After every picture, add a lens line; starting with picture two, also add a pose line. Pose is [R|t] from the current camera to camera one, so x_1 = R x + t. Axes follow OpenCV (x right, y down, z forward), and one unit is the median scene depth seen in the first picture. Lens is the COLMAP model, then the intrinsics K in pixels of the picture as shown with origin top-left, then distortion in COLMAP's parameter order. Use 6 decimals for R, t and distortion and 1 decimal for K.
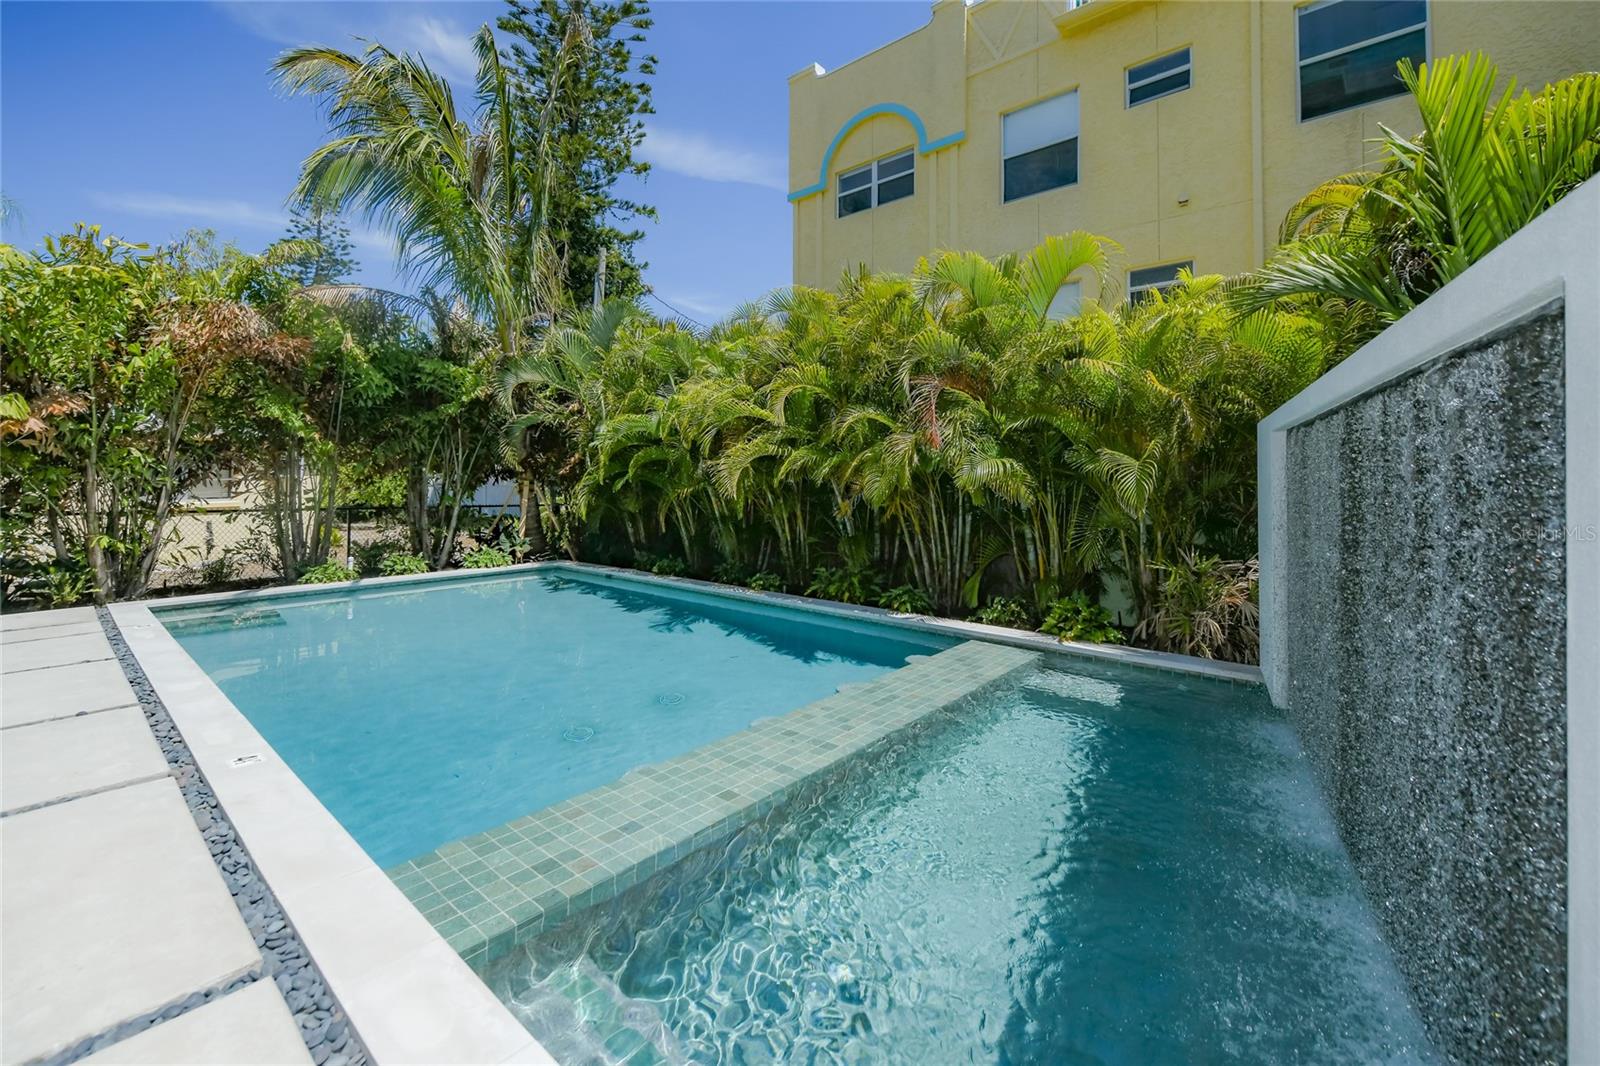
lens RADIAL K [[686.4, 0, 796.6], [0, 686.4, 465.5], [0, 0, 1]] dist [-0.010897, 0.000067]
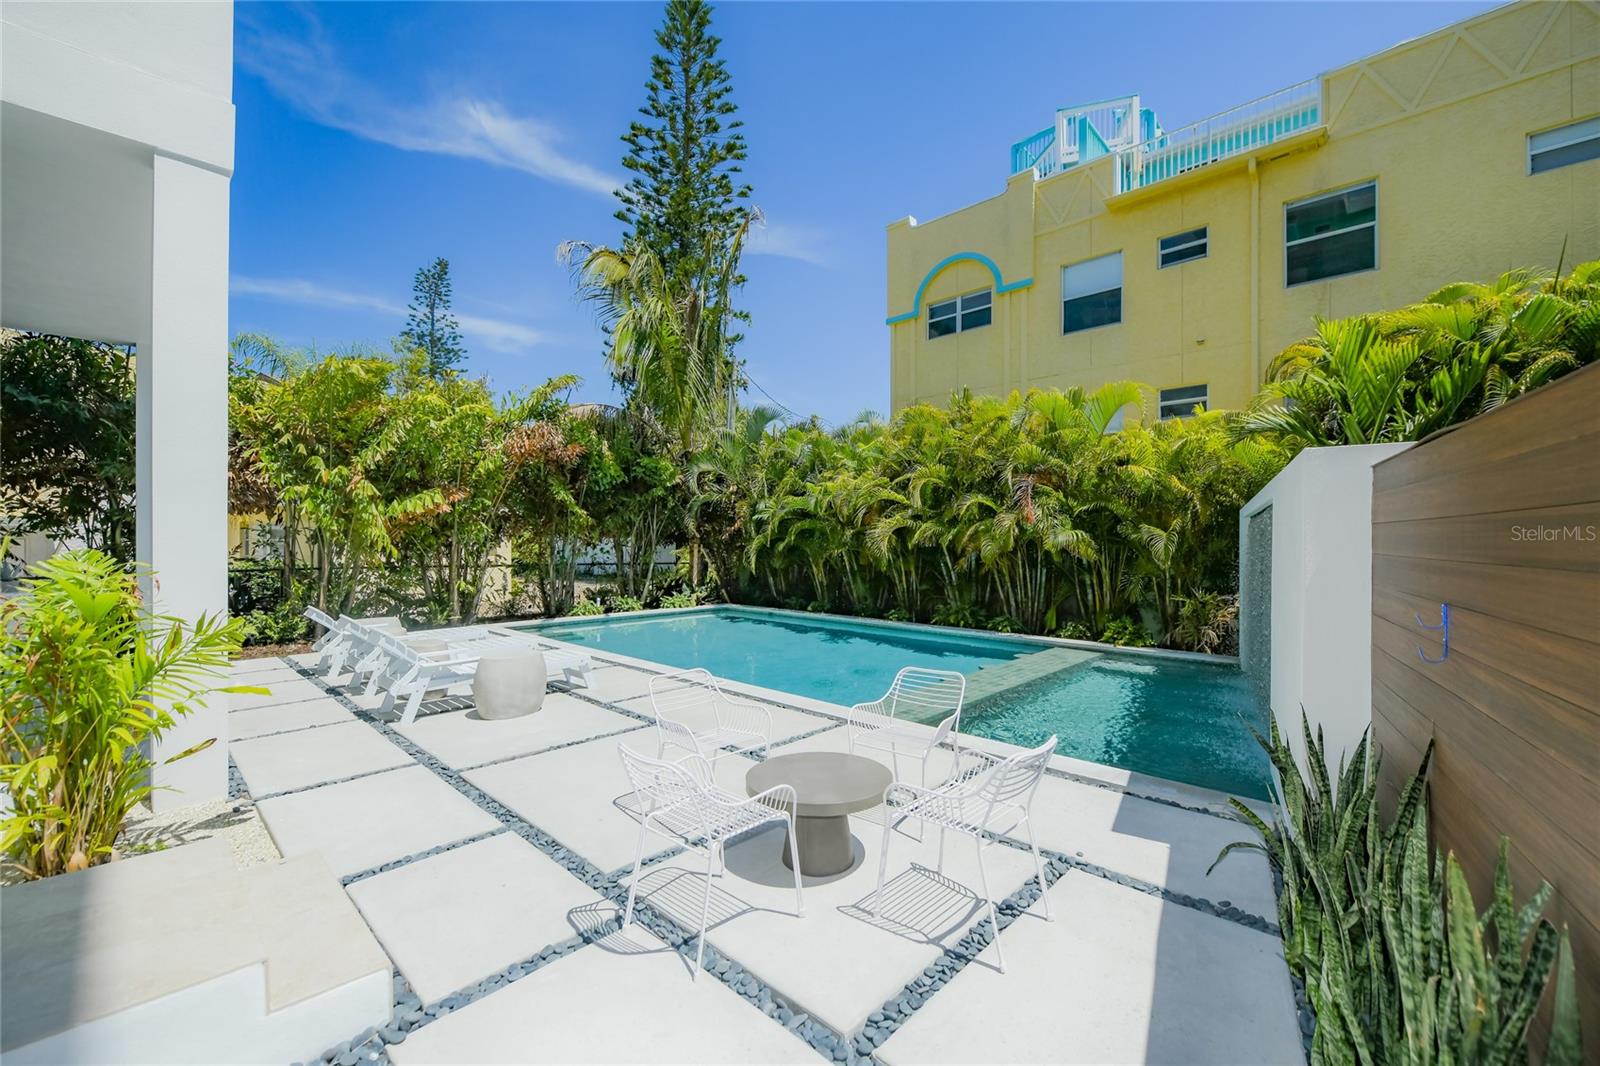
lens RADIAL K [[662.4, 0, 805.0], [0, 662.4, 539.3], [0, 0, 1]] dist [-0.008465, 0.000051]
pose [[0.999411, 0.000664, -0.034308, -0.211033], [-0.000118, 0.999874, 0.015901, -0.011325], [0.034314, -0.015888, 0.999285, -0.415416]]
